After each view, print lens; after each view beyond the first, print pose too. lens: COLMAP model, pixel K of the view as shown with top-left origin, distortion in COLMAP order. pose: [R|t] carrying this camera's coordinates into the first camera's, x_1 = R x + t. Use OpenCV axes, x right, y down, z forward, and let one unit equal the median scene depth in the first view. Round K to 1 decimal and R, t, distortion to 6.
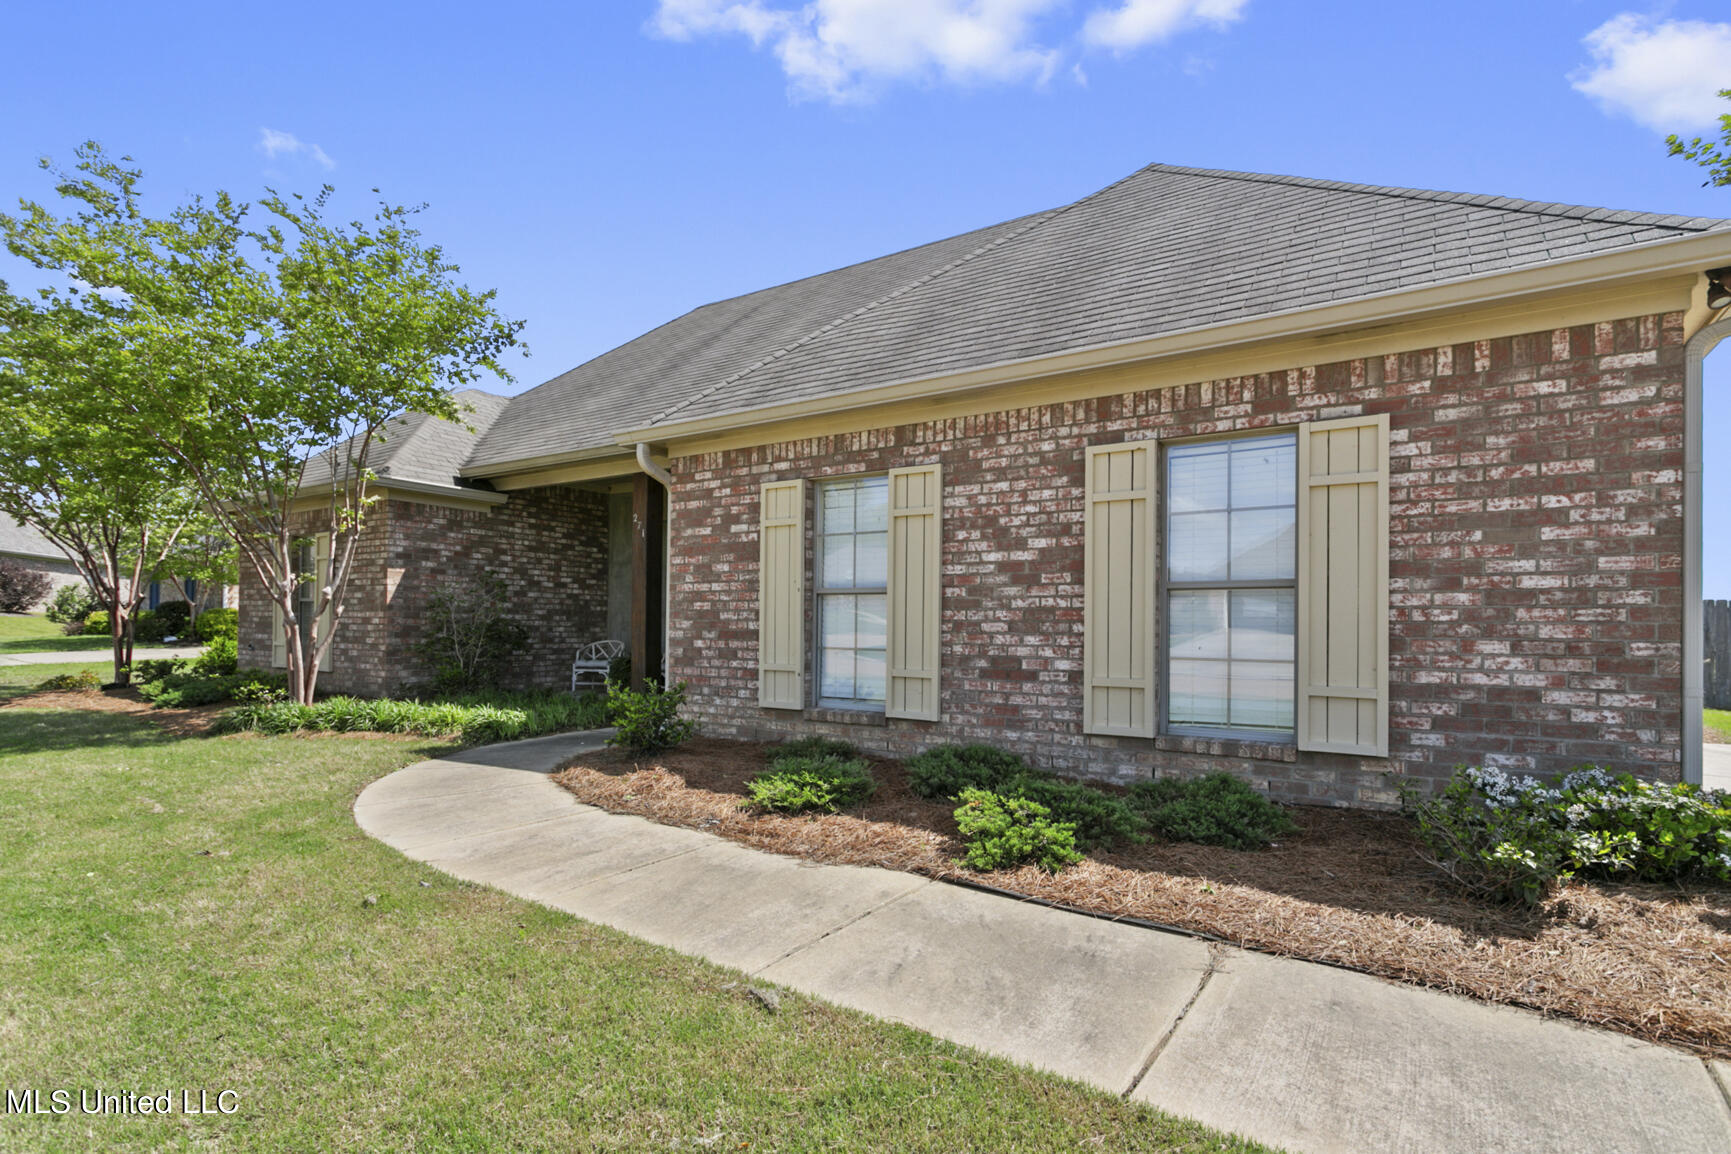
lens RADIAL K [[827.2, 0, 856.9], [0, 827.2, 629.8], [0, 0, 1]] dist [0.004033, -0.000142]
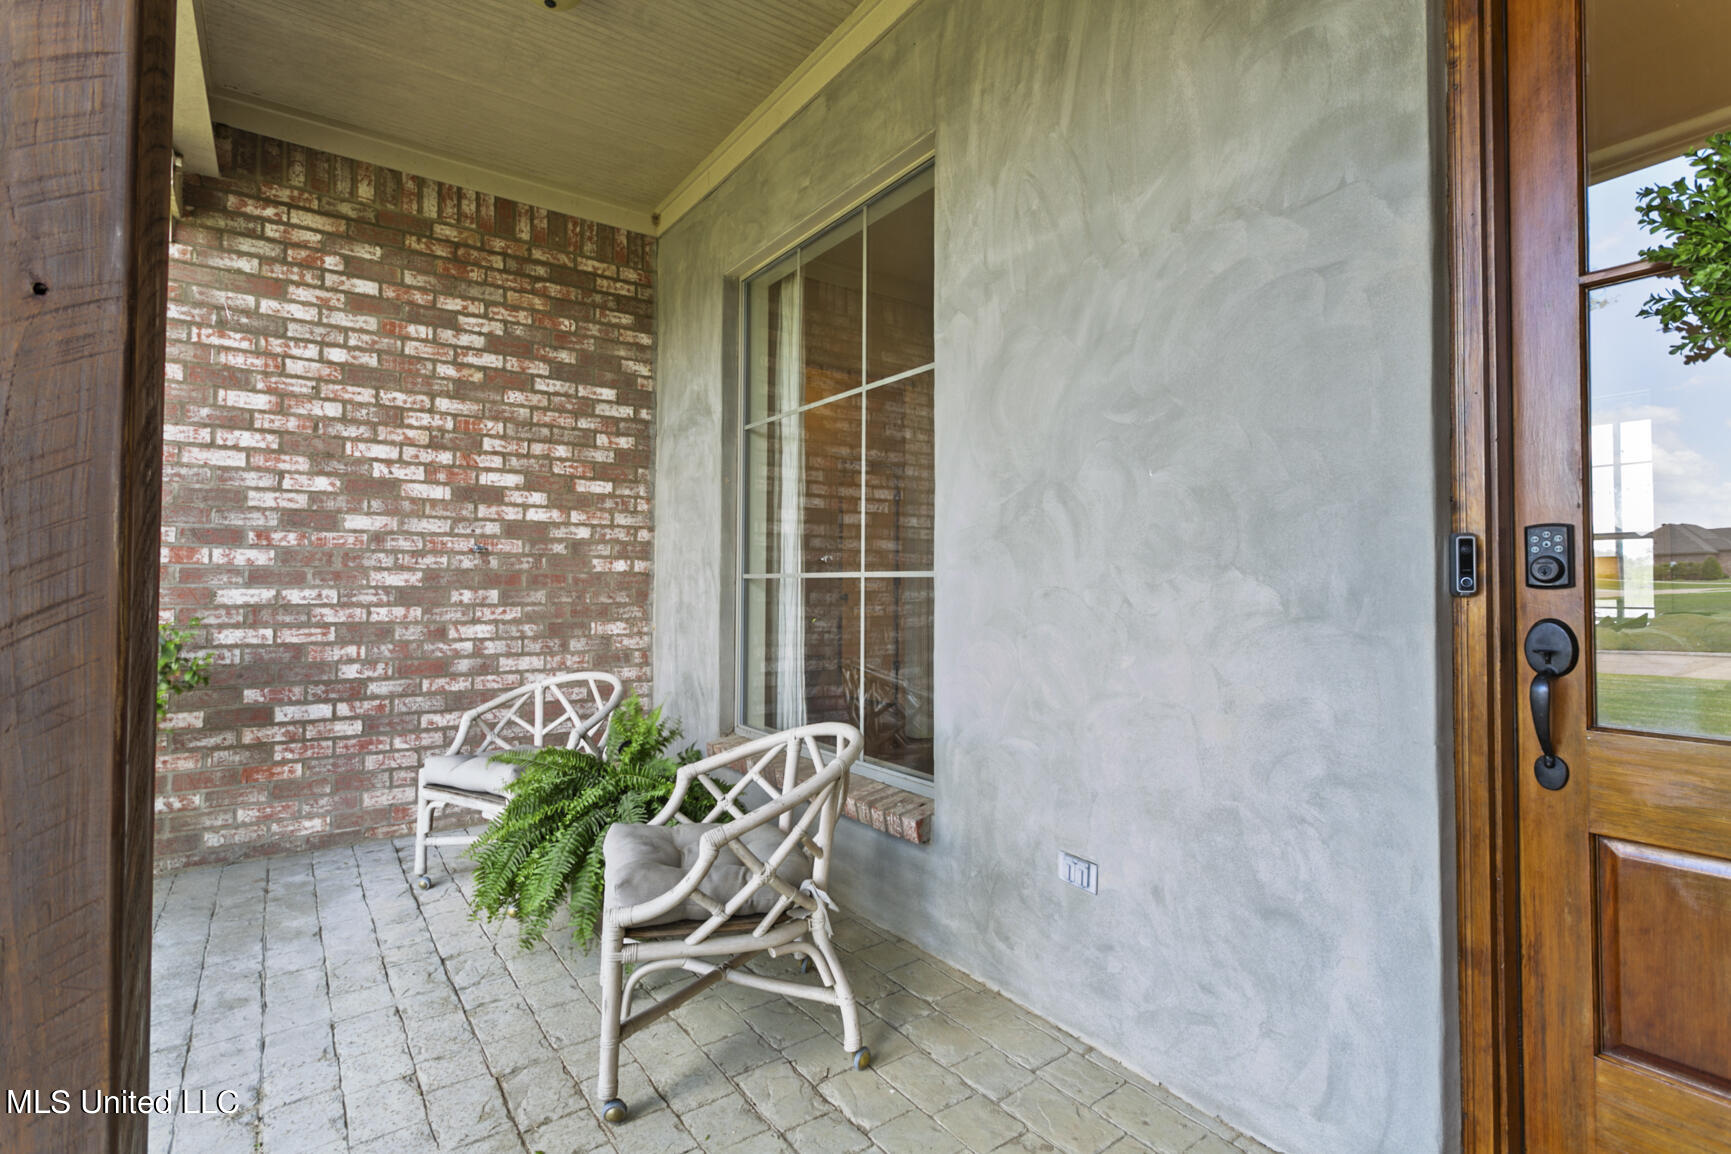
lens RADIAL K [[827.2, 0, 868.4], [0, 827.2, 573.0], [0, 0, 1]] dist [0.004033, -0.000142]
pose [[0.939501, -0.014763, -0.342229, -0.213816], [0.006304, 0.999647, -0.025814, -0.028592], [0.342489, 0.022094, 0.939262, 1.534166]]
